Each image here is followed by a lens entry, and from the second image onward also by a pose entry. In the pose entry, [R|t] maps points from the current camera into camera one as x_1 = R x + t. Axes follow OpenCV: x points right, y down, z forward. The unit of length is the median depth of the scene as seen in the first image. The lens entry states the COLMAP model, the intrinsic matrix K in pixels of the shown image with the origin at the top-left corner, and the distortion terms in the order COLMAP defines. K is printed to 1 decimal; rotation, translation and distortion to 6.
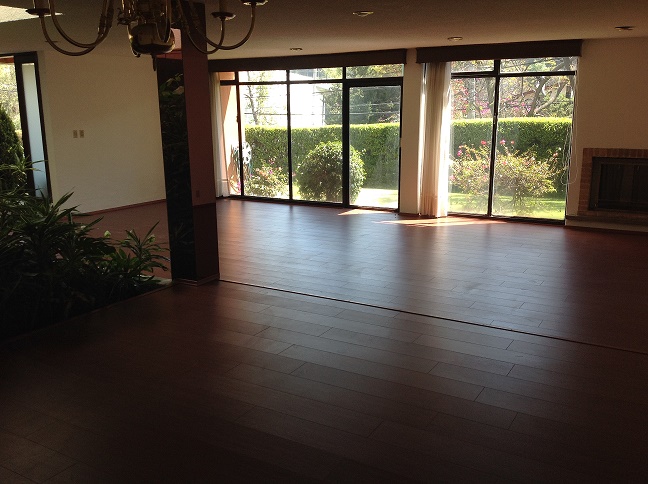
lens RADIAL K [[626.3, 0, 324.0], [0, 626.3, 242.0], [0, 0, 1]] dist [-0.004566, -0.019814]
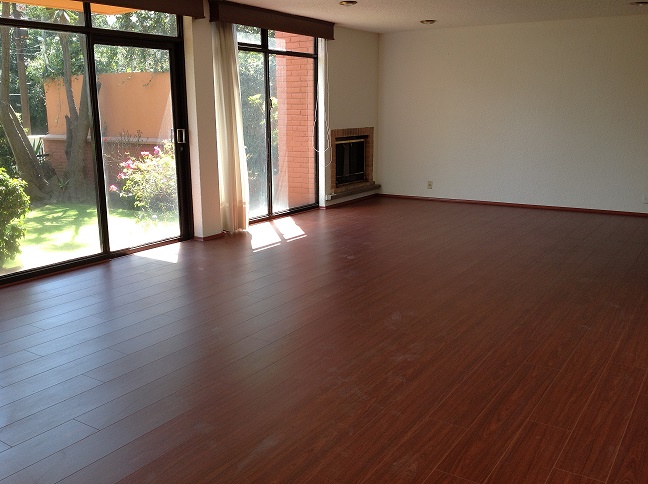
lens RADIAL K [[626.3, 0, 324.0], [0, 626.3, 242.0], [0, 0, 1]] dist [-0.004566, -0.019814]
pose [[0.158808, -0.239222, 0.957890, -0.623184], [0.158645, 0.963778, 0.214391, -0.195293], [-0.974480, 0.117917, 0.191007, 0.832154]]
